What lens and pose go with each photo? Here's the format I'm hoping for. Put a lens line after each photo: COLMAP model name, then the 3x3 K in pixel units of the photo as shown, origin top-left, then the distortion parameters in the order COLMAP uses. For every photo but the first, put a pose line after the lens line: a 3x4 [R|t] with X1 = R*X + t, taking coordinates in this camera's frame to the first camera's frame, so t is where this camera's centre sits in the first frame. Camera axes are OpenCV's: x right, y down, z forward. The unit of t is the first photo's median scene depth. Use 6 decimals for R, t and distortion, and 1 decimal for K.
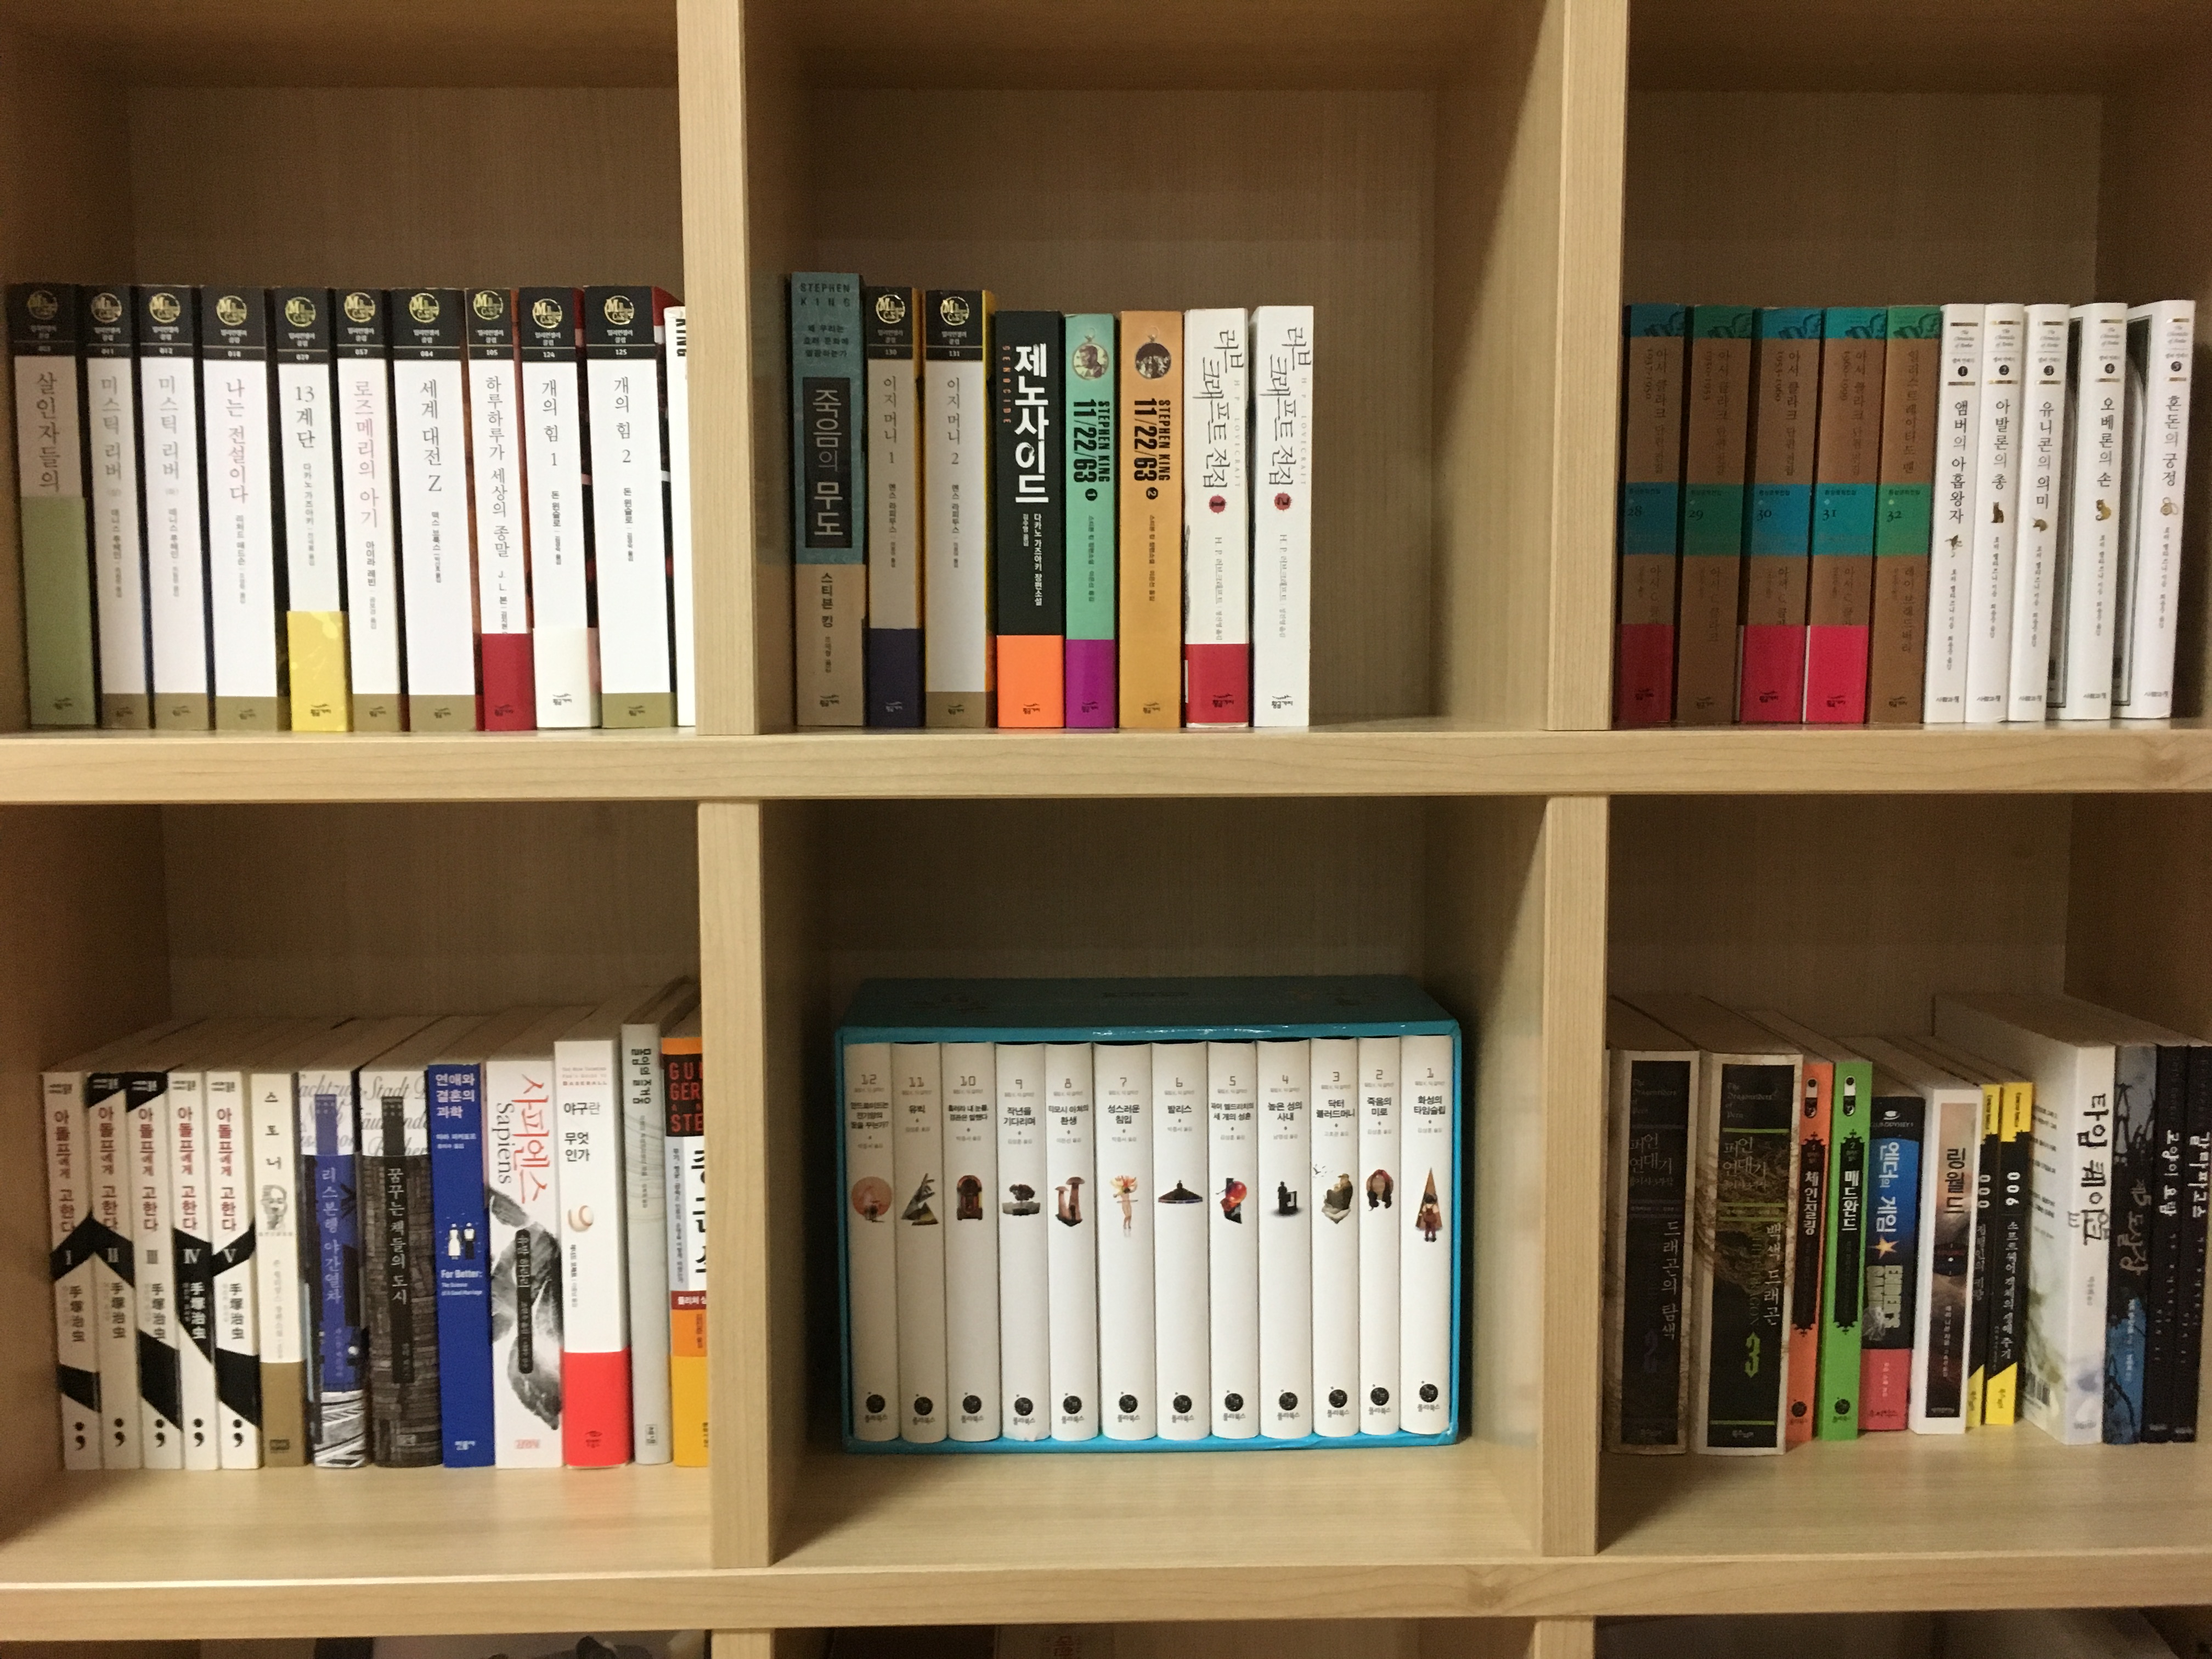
lens RADIAL K [[1887.2, 0, 1087.6], [0, 1887.2, 818.1], [0, 0, 1]] dist [0.078263, -0.111148]
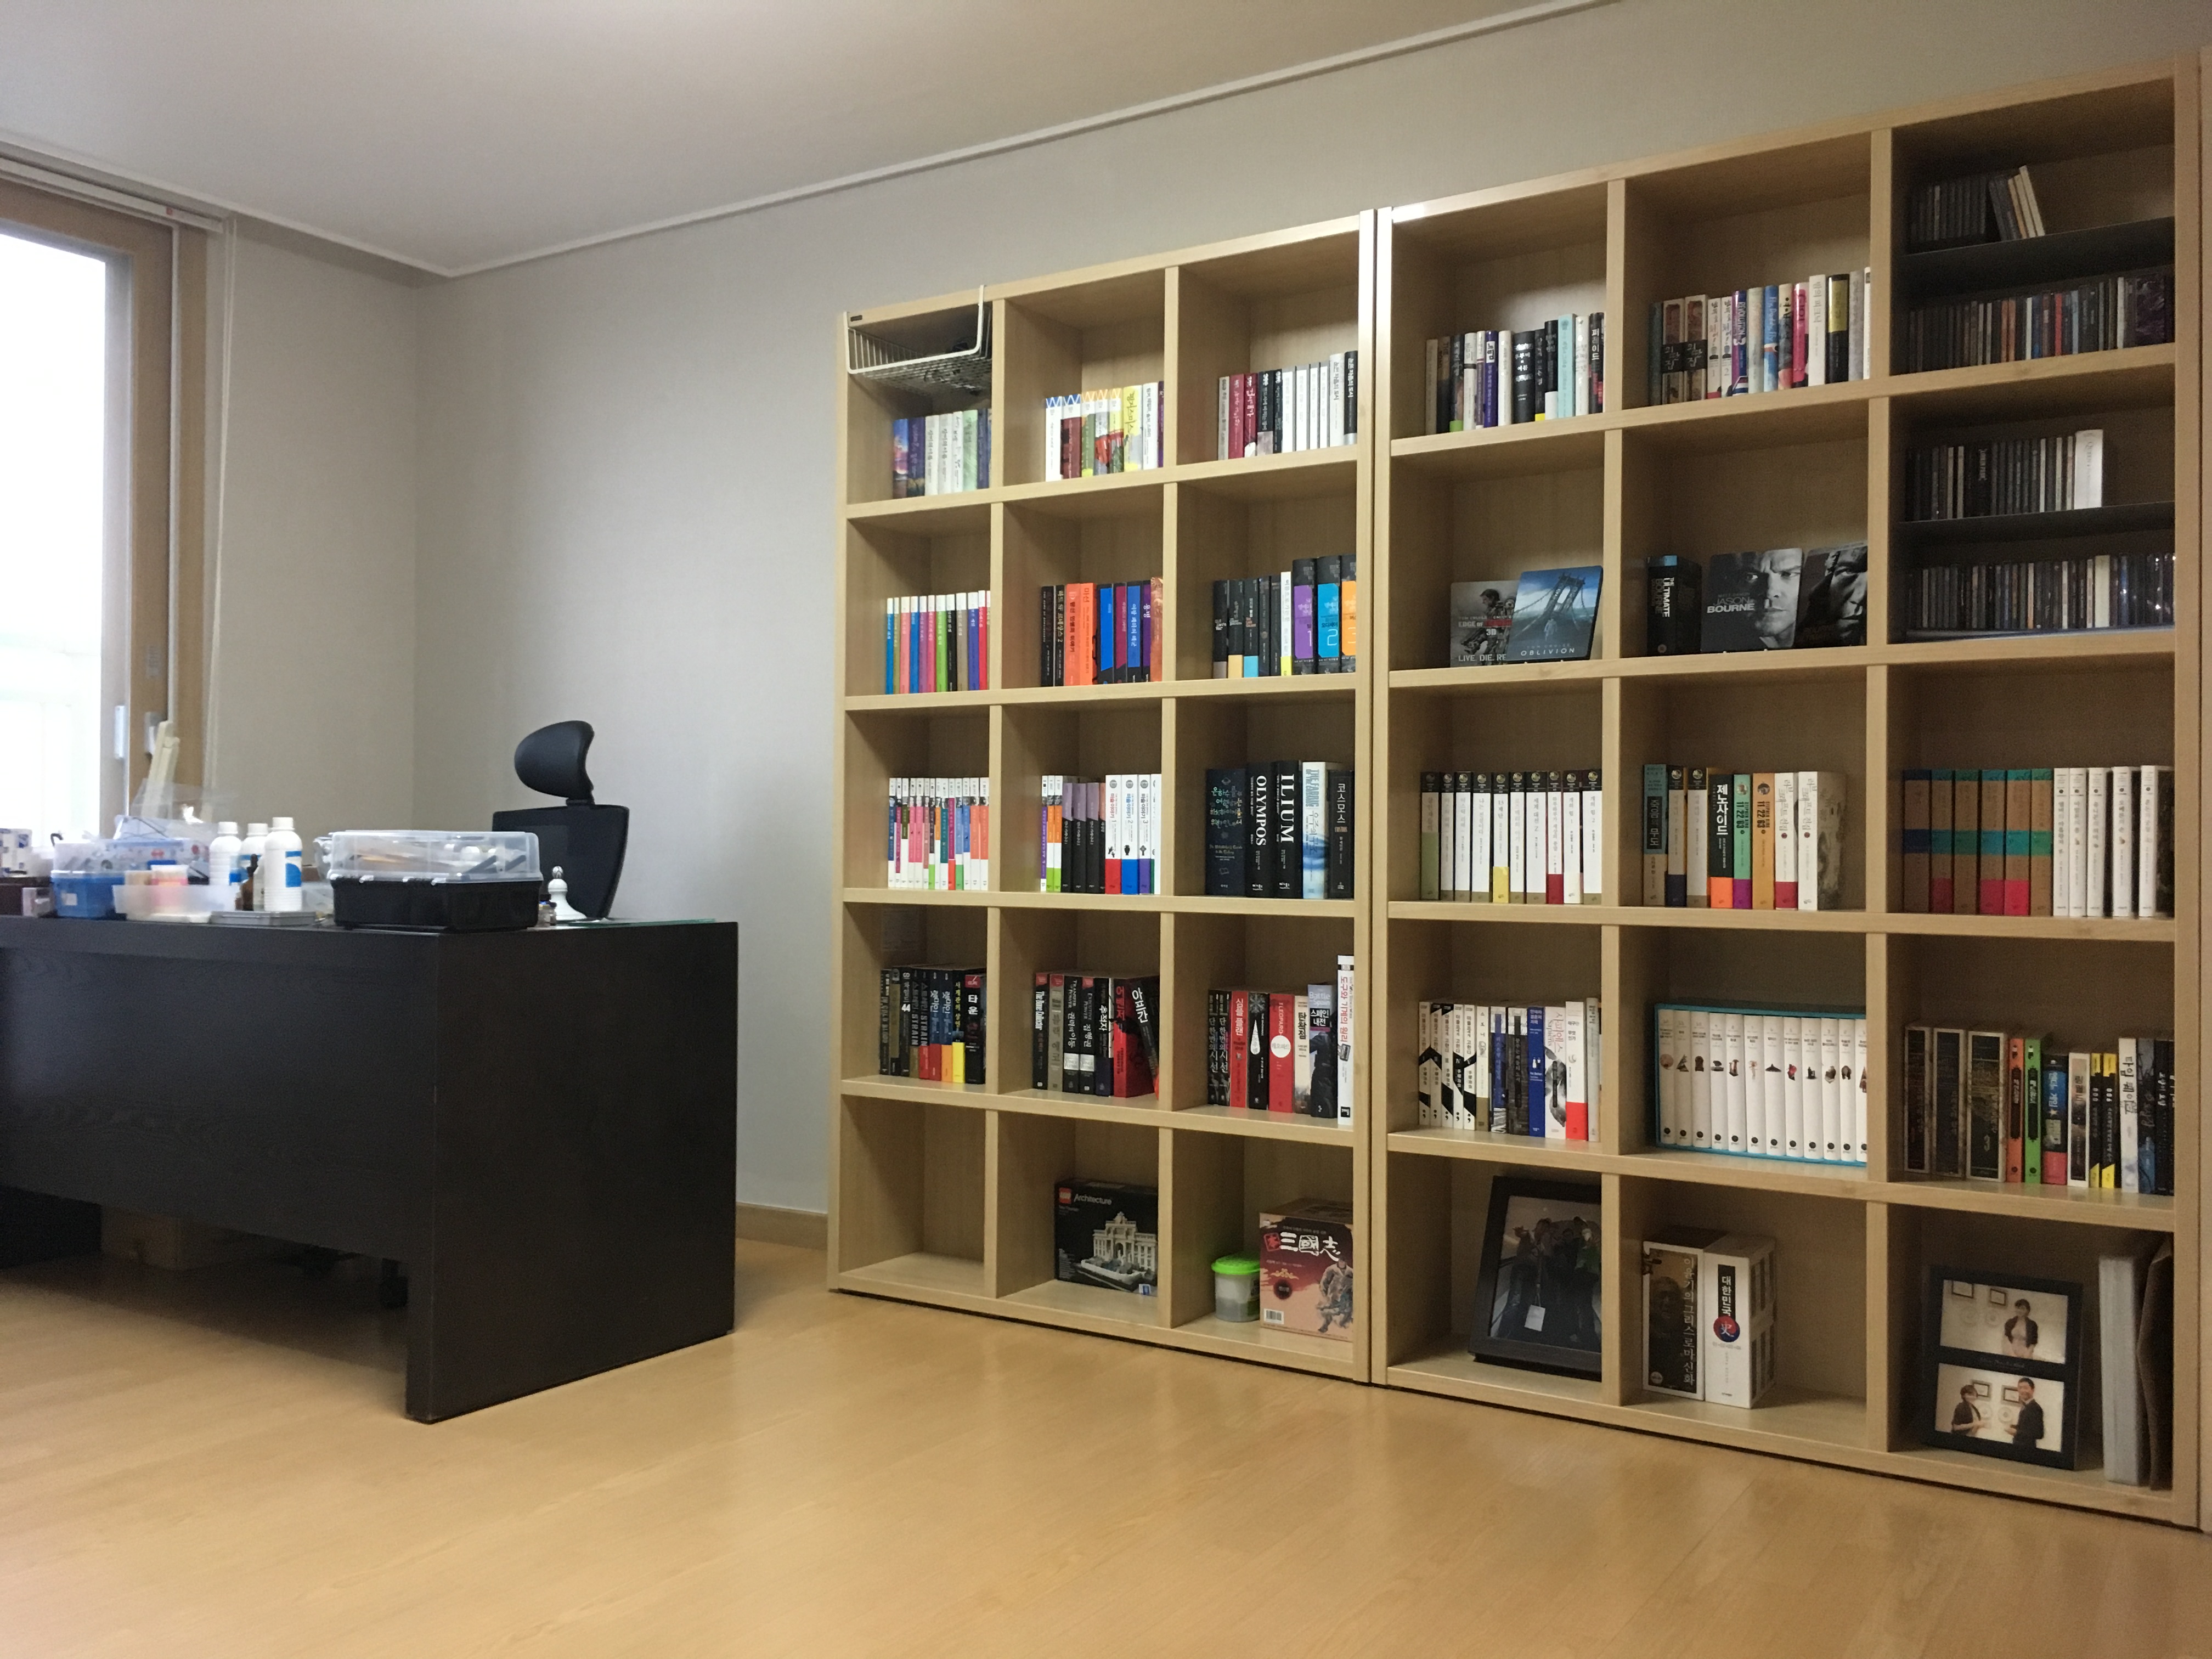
lens RADIAL K [[1887.2, 0, 1096.7], [0, 1887.2, 822.2], [0, 0, 1]] dist [0.078263, -0.111148]
pose [[0.826368, 0.002325, -0.563126, 0.861642], [-0.058042, 0.995017, -0.081066, 0.121647], [0.560132, 0.099676, 0.822385, -2.093228]]
